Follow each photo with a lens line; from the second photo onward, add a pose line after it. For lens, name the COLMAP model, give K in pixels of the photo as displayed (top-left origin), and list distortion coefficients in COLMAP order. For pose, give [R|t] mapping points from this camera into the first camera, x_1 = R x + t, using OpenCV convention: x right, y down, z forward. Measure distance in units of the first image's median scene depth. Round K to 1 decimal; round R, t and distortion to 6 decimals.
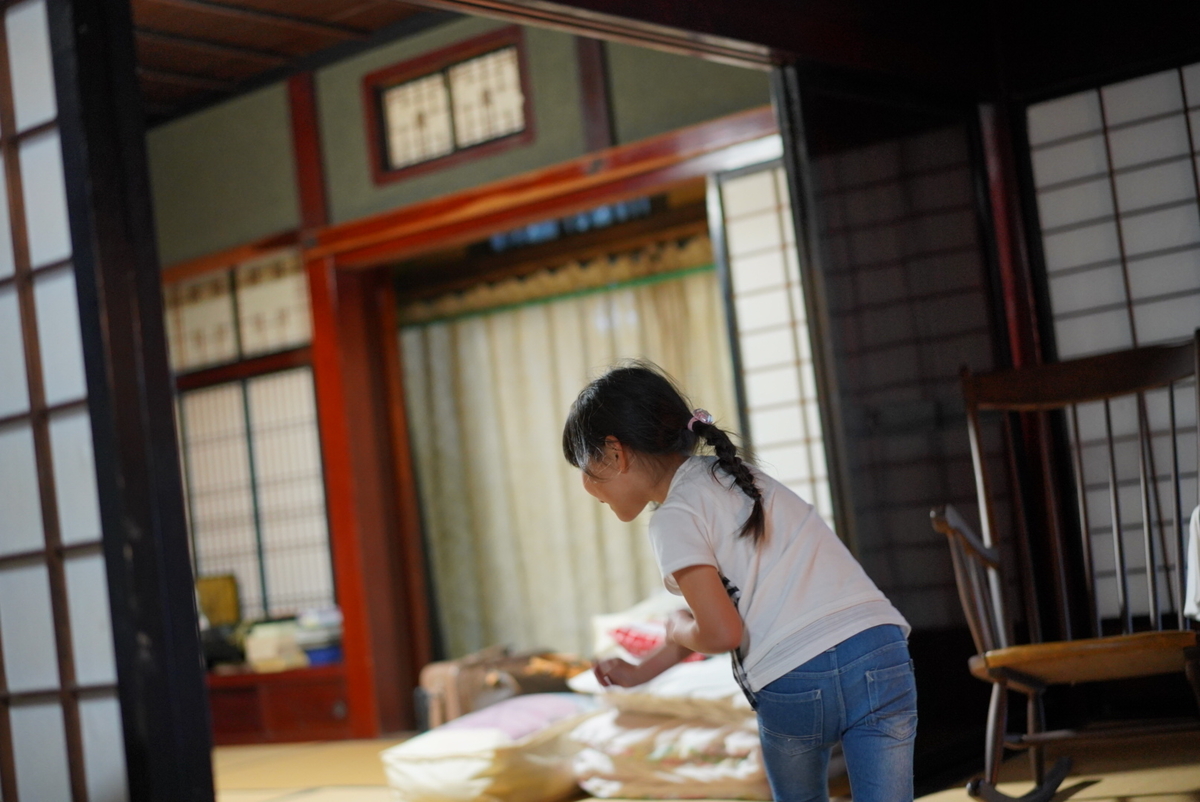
lens RADIAL K [[1948.9, 0, 600.1], [0, 1948.9, 402.1], [0, 0, 1]] dist [-0.022797, -0.054981]
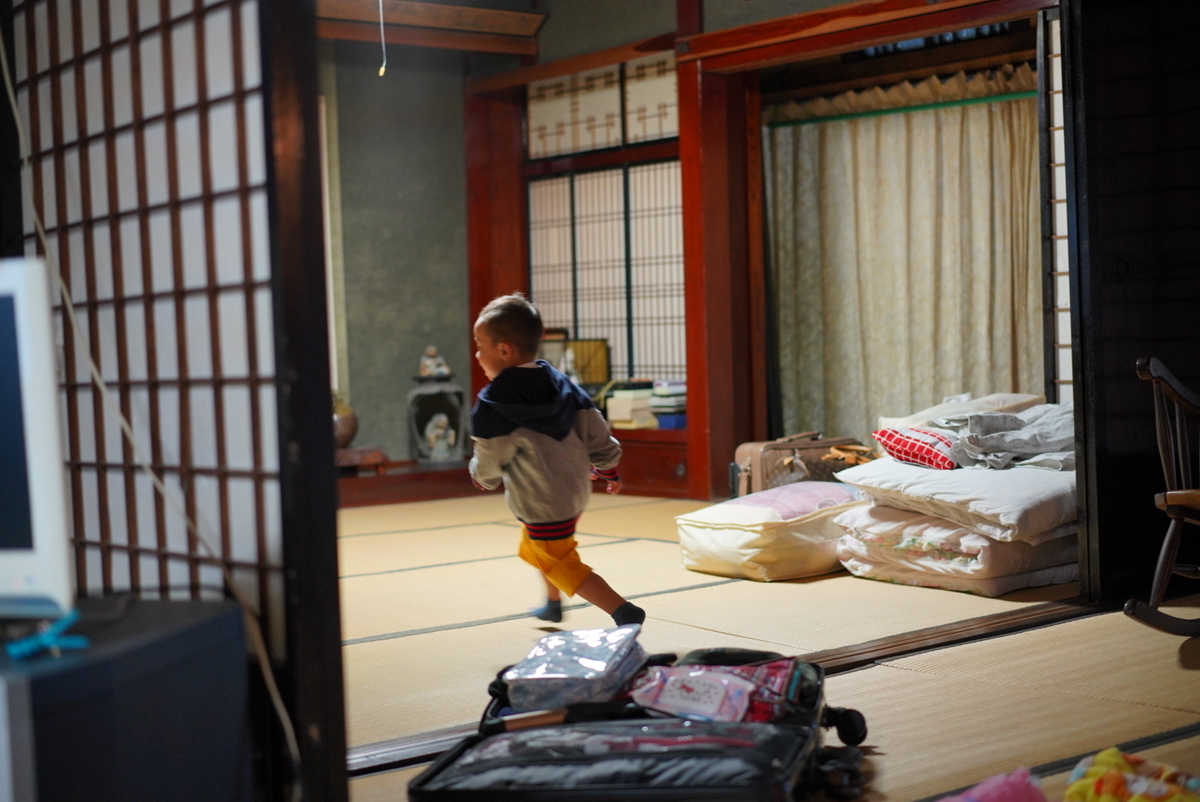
lens RADIAL K [[1948.9, 0, 600.1], [0, 1948.9, 402.1], [0, 0, 1]] dist [-0.022797, -0.054981]
pose [[0.966222, 0.095165, -0.239495, 0.084286], [-0.063430, 0.988551, 0.136907, -0.030874], [0.249782, -0.117092, 0.961196, -0.084198]]
